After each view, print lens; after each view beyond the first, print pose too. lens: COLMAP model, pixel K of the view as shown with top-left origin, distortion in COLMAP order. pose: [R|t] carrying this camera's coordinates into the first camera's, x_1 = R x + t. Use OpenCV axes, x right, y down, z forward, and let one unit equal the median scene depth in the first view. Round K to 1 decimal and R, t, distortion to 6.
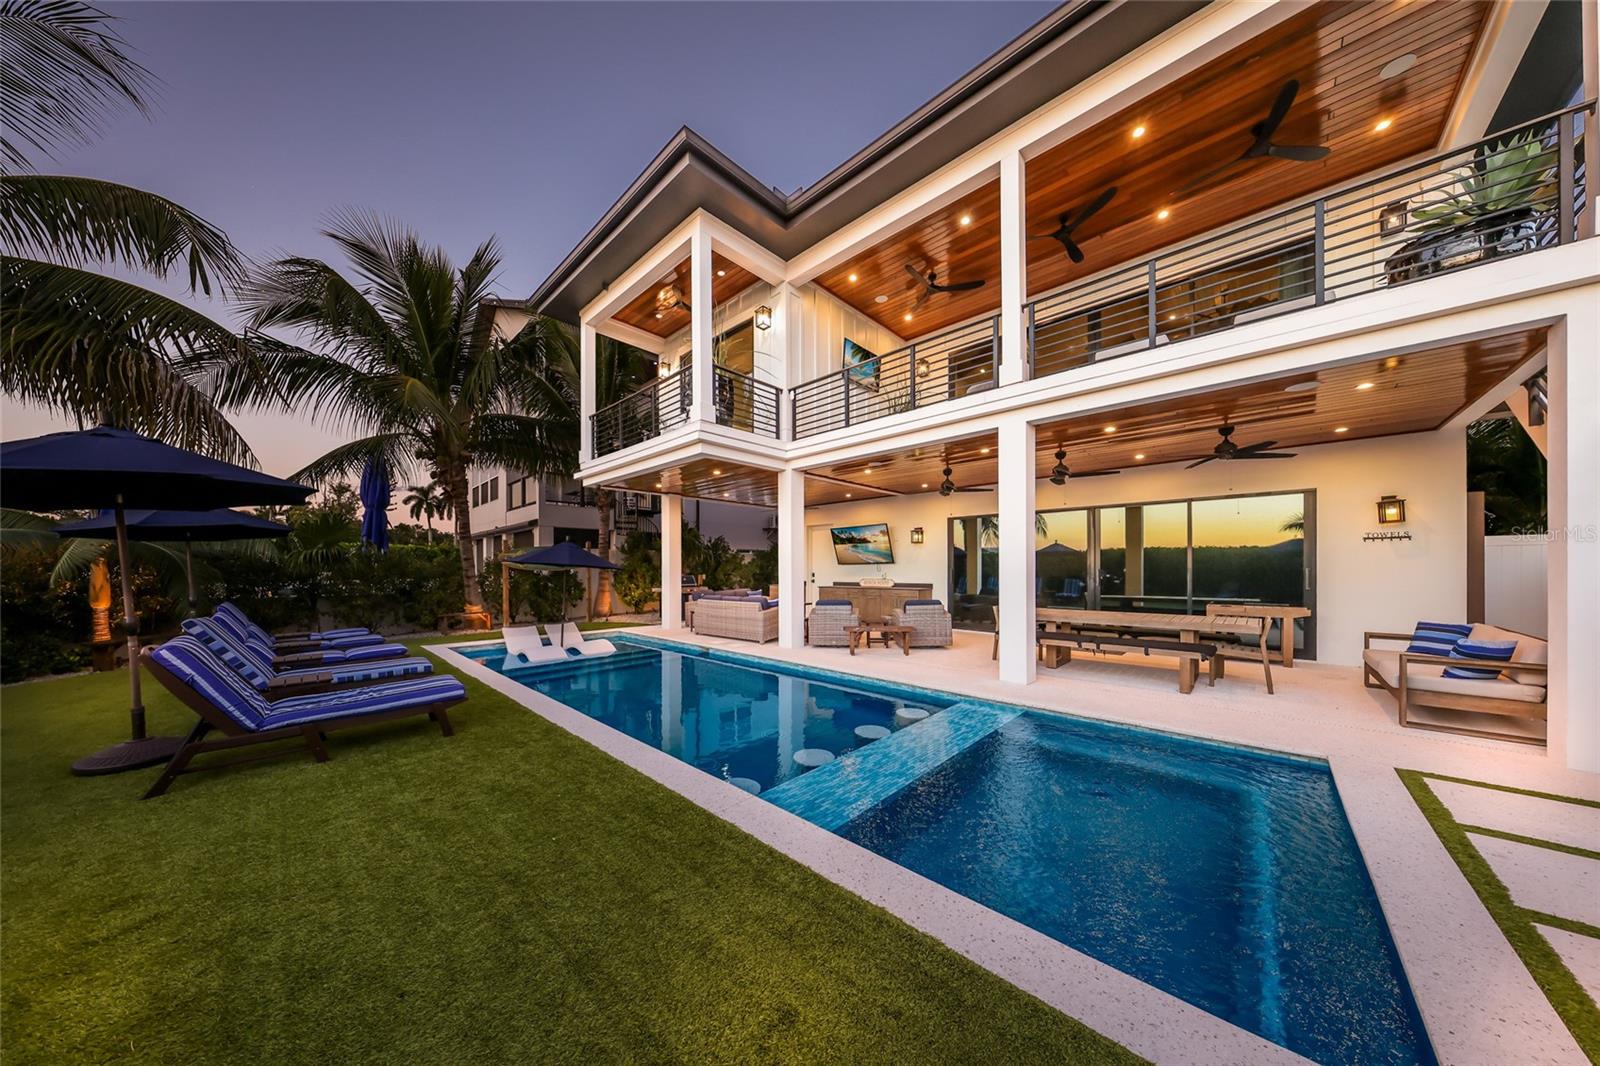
lens RADIAL K [[494.5, 0, 795.8], [0, 494.5, 569.6], [0, 0, 1]] dist [-0.001015, 0.000005]
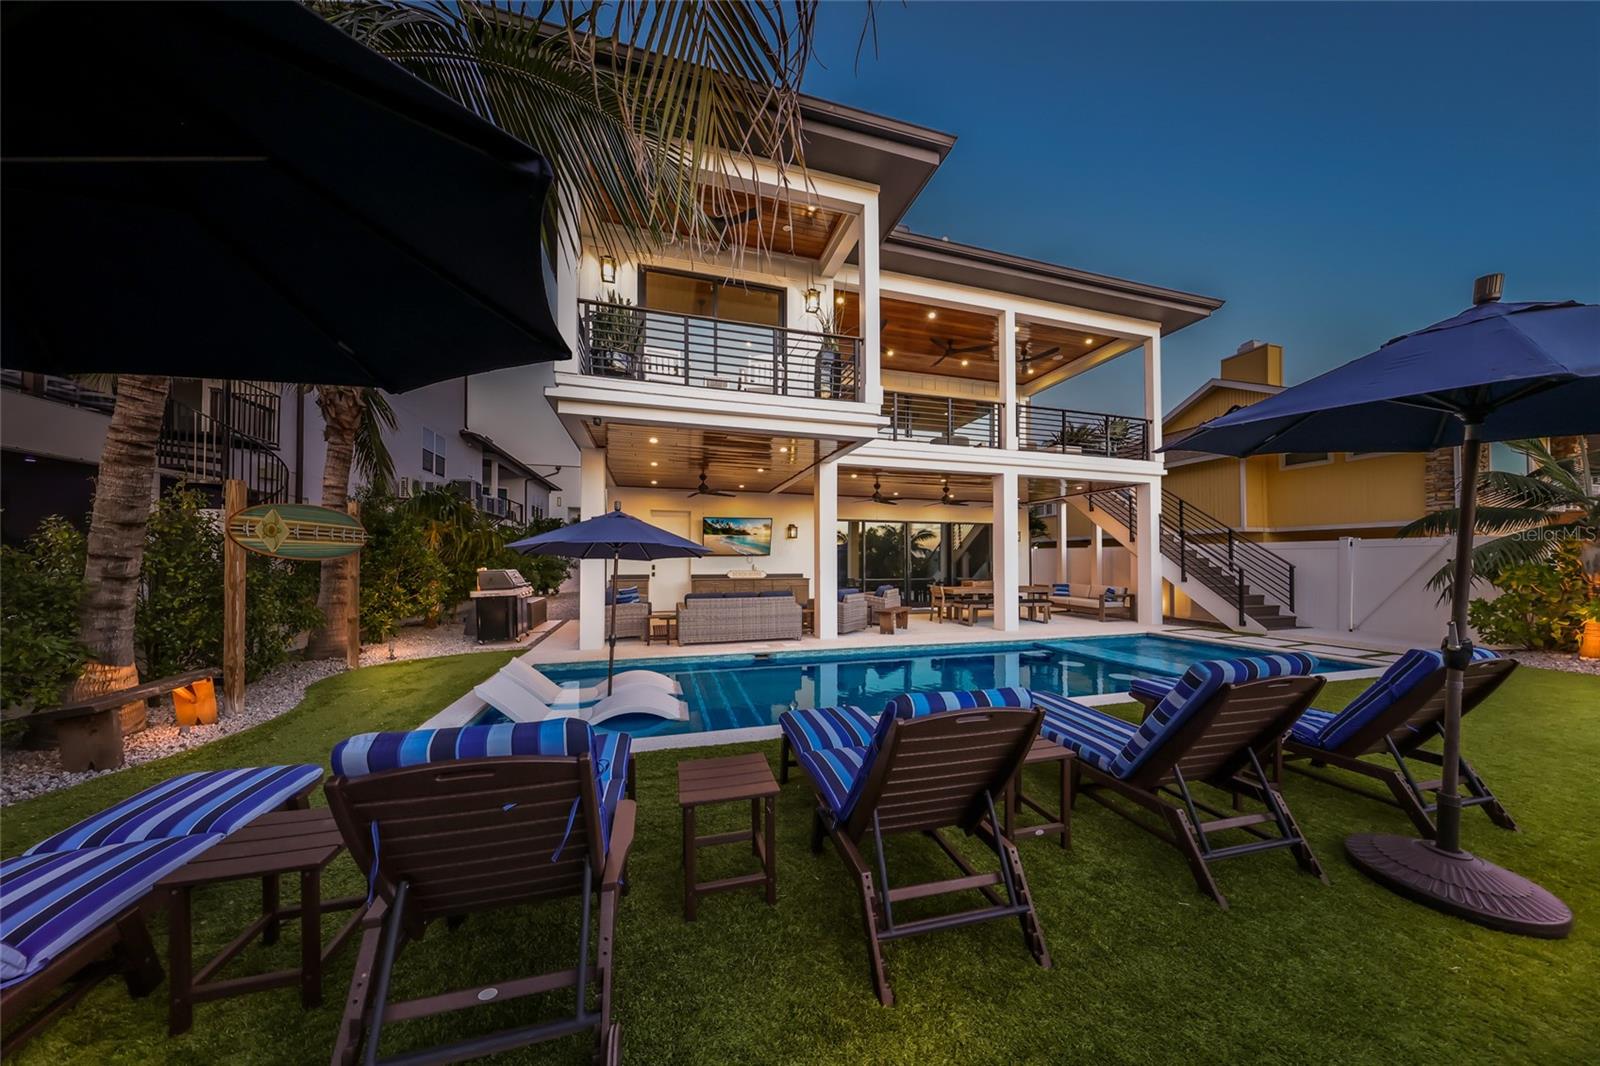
lens RADIAL K [[480.2, 0, 800.4], [0, 480.2, 551.6], [0, 0, 1]] dist [0.000322, -0.000006]
pose [[0.499424, 0.021650, 0.866087, -0.664959], [-0.003263, 0.999728, -0.023109, 0.002498], [-0.866352, 0.008715, 0.499358, 0.419007]]
